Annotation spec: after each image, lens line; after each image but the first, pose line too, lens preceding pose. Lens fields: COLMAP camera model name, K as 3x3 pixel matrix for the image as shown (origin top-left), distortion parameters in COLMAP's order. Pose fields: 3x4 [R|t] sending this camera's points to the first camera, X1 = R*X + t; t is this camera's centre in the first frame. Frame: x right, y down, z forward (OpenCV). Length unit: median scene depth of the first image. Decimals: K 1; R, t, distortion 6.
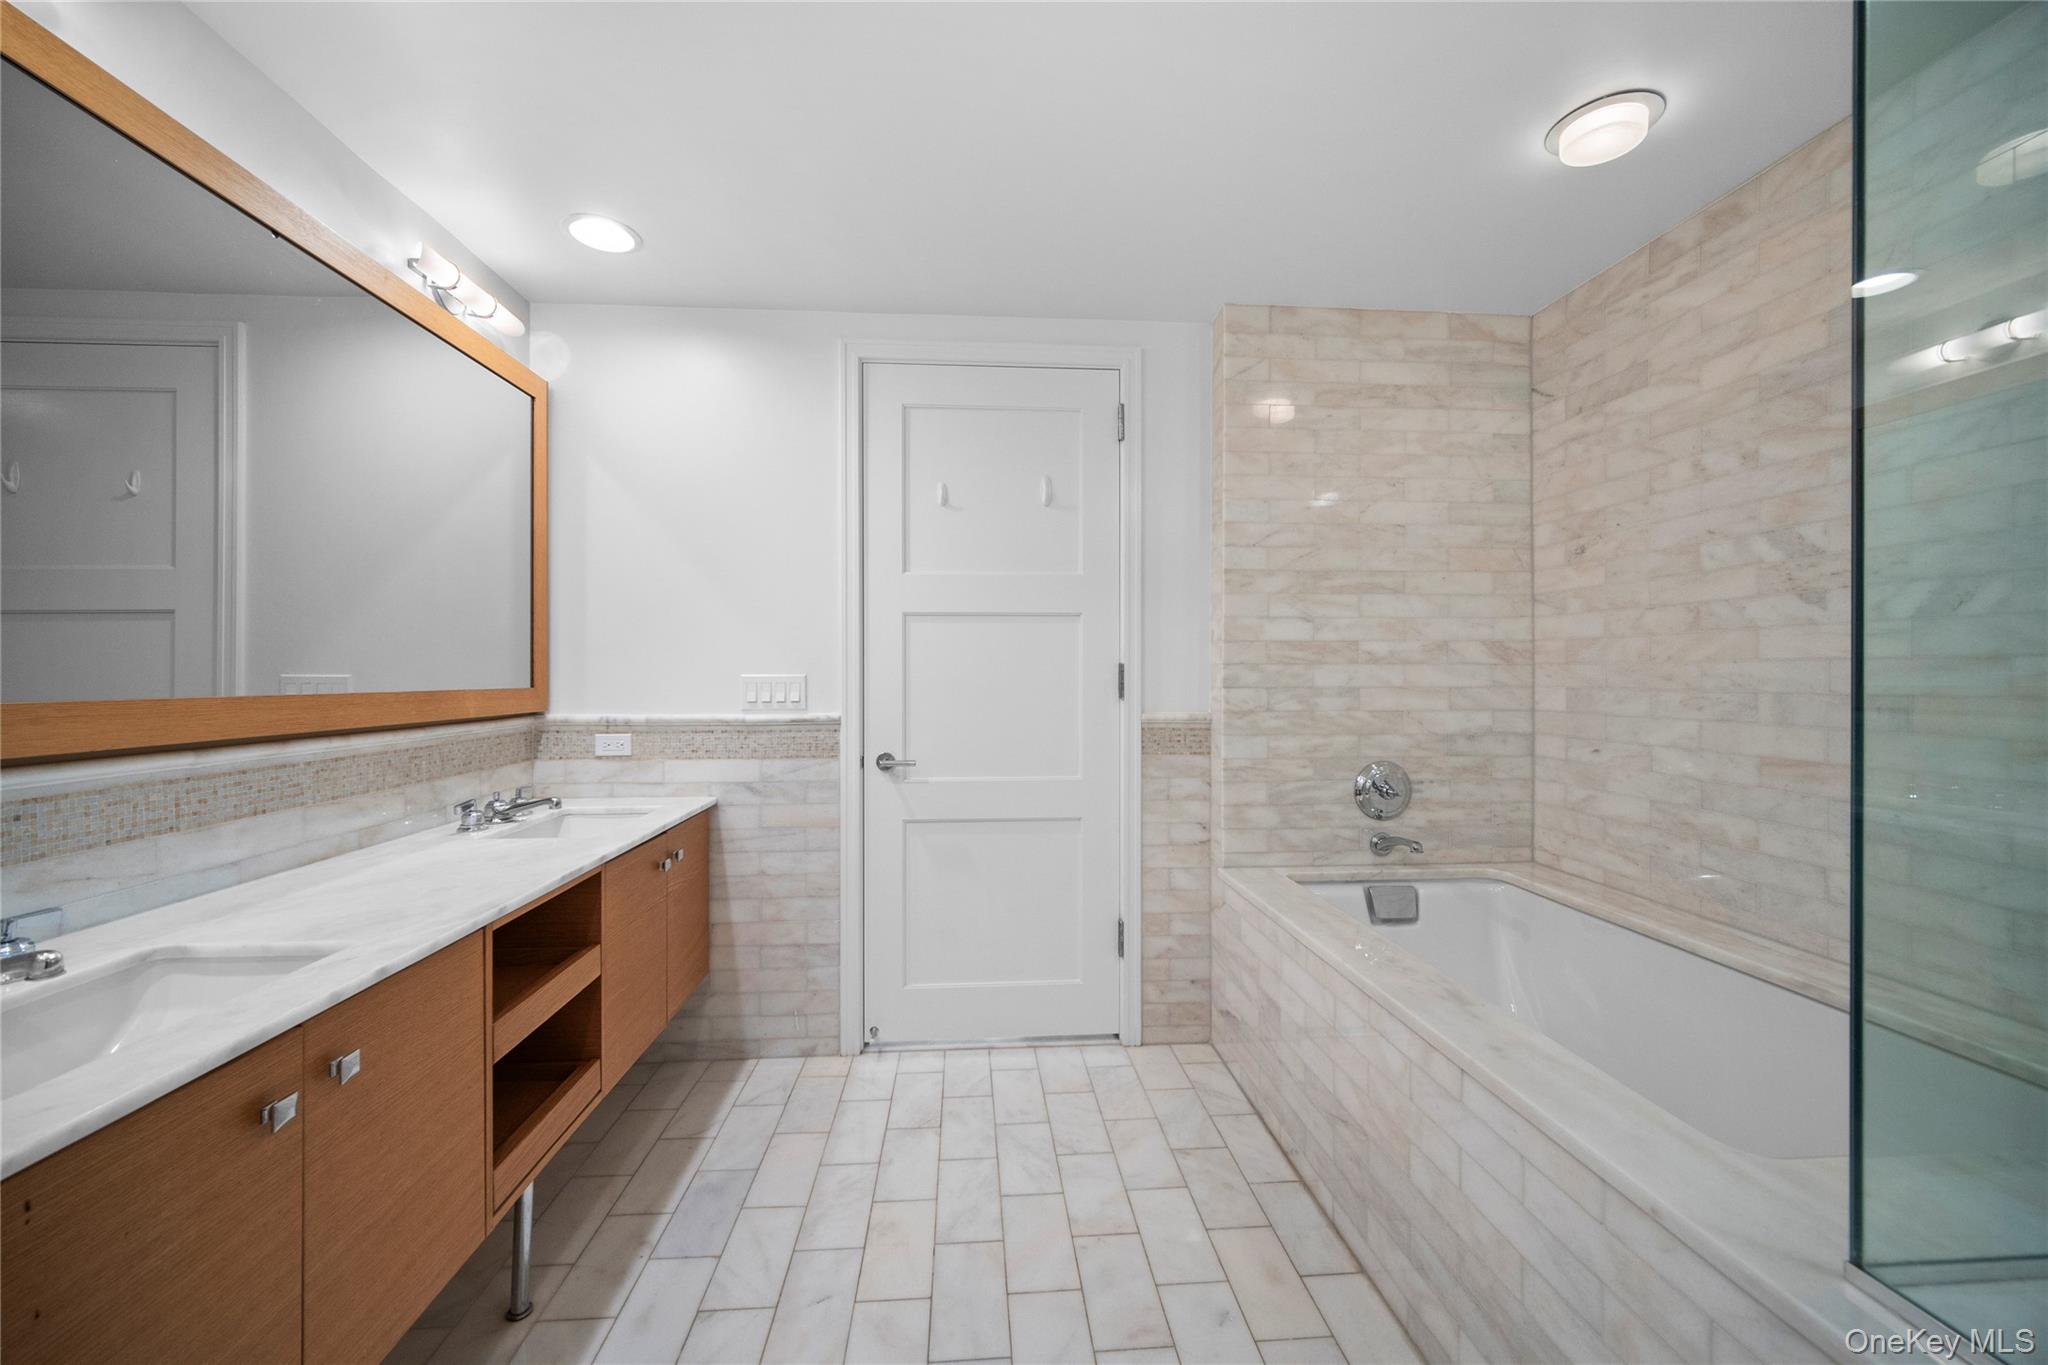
lens RADIAL K [[808.6, 0, 1022.6], [0, 808.6, 676.8], [0, 0, 1]] dist [-0.003960, 0.001030]
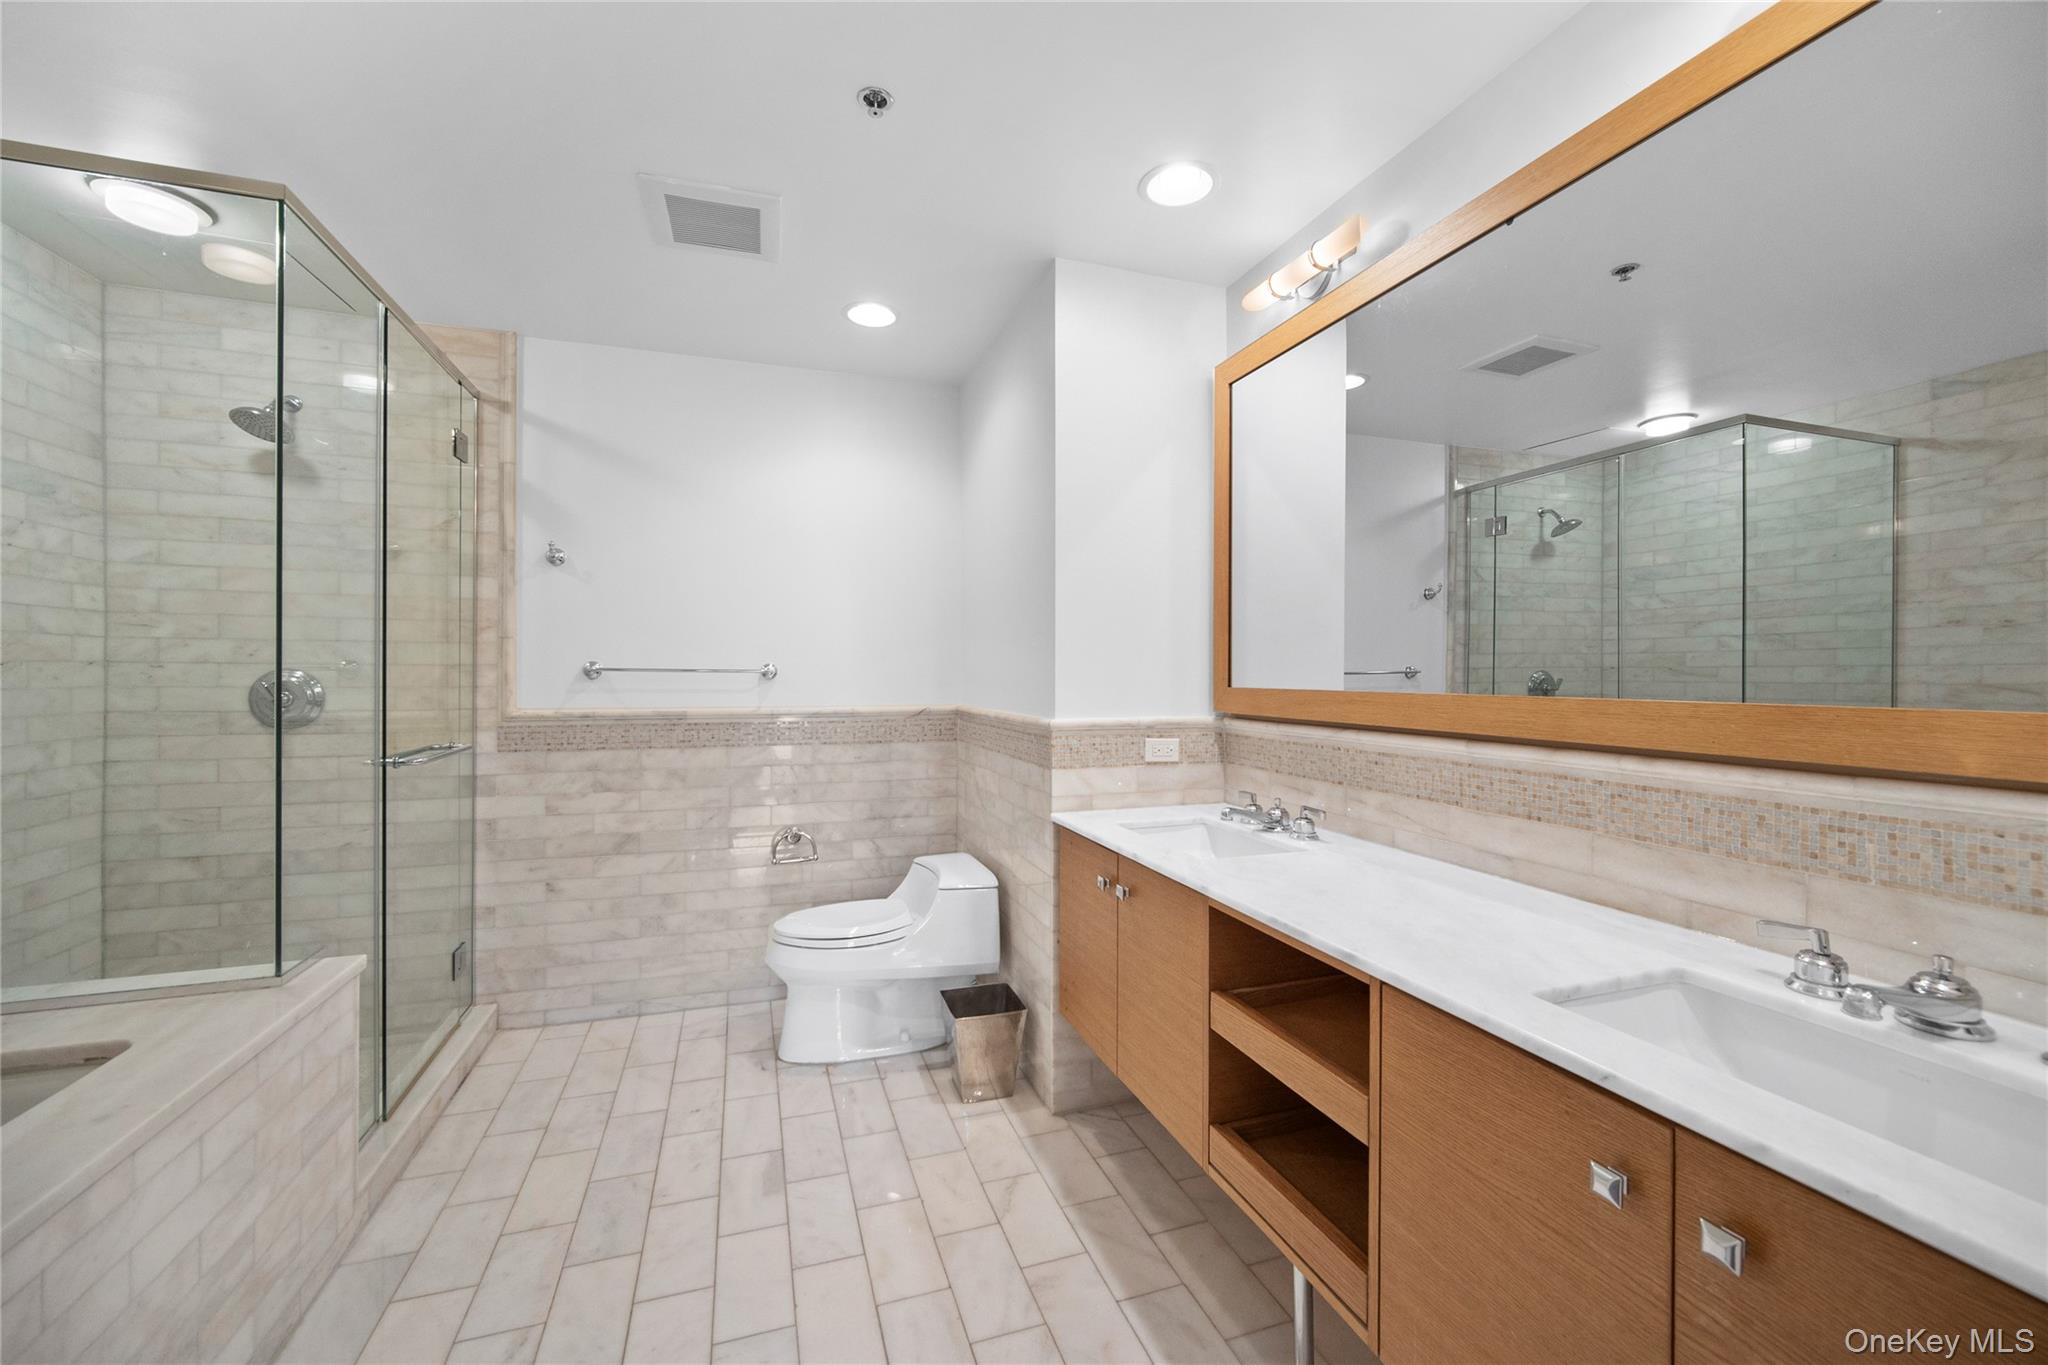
lens RADIAL K [[808.6, 0, 1014.3], [0, 808.6, 668.3], [0, 0, 1]] dist [-0.003960, 0.001030]
pose [[-0.964558, 0.004061, -0.263838, -0.082050], [0.003171, 0.999988, 0.003798, -0.014782], [0.263851, 0.002827, -0.964559, 1.576705]]
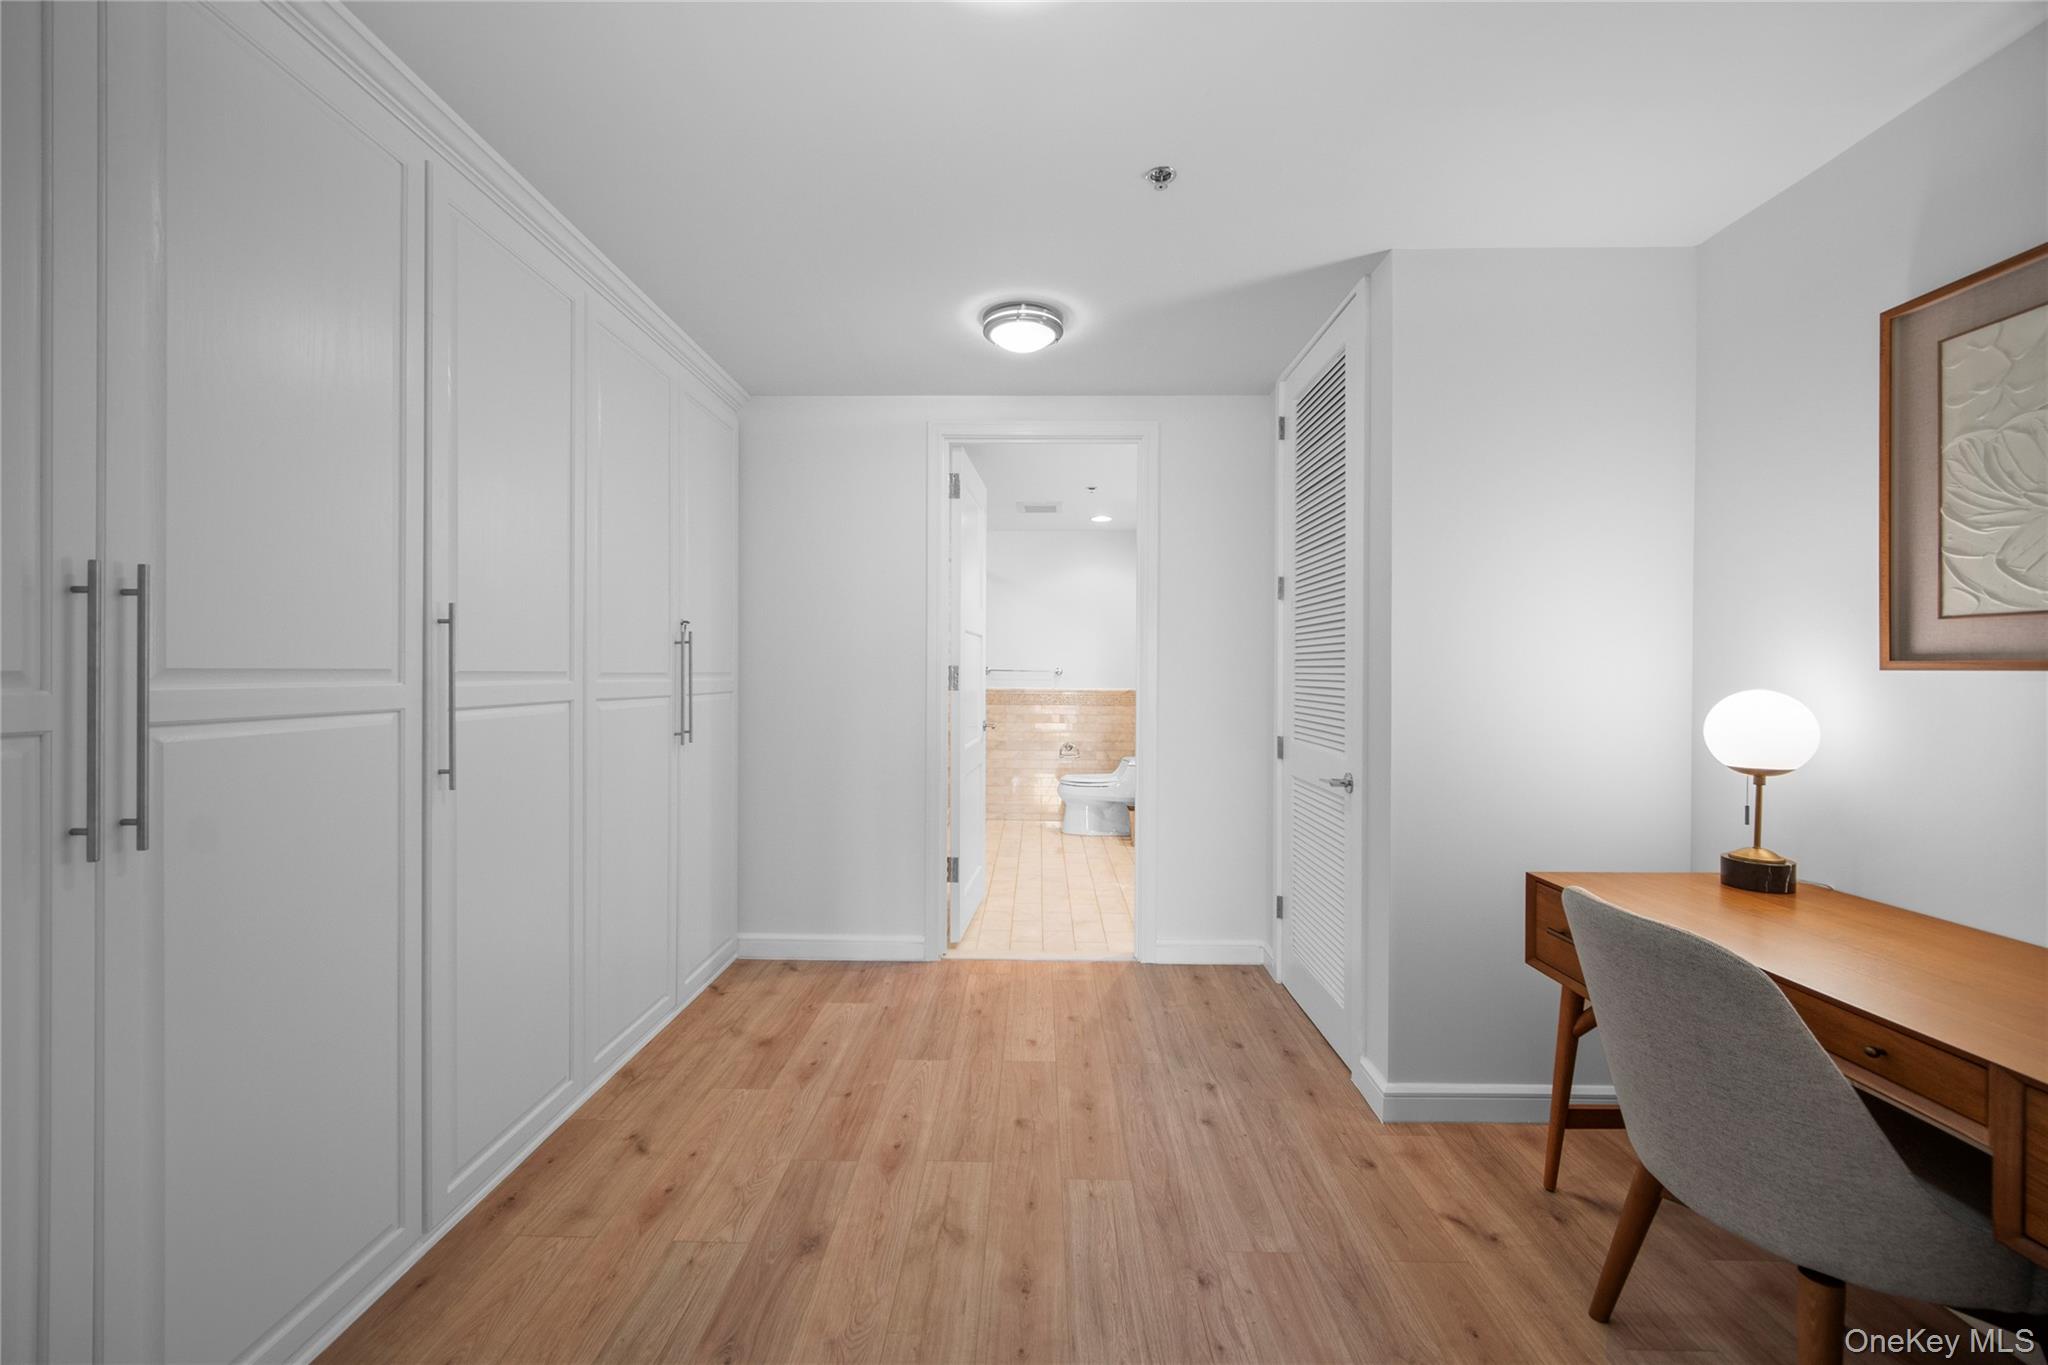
lens RADIAL K [[808.6, 0, 1010.3], [0, 808.6, 674.9], [0, 0, 1]] dist [-0.003960, 0.001030]
pose [[-0.994177, 0.000449, 0.107763, -0.134681], [0.001330, 0.999966, 0.008104, -0.016556], [-0.107756, 0.008200, -0.994144, 2.377375]]
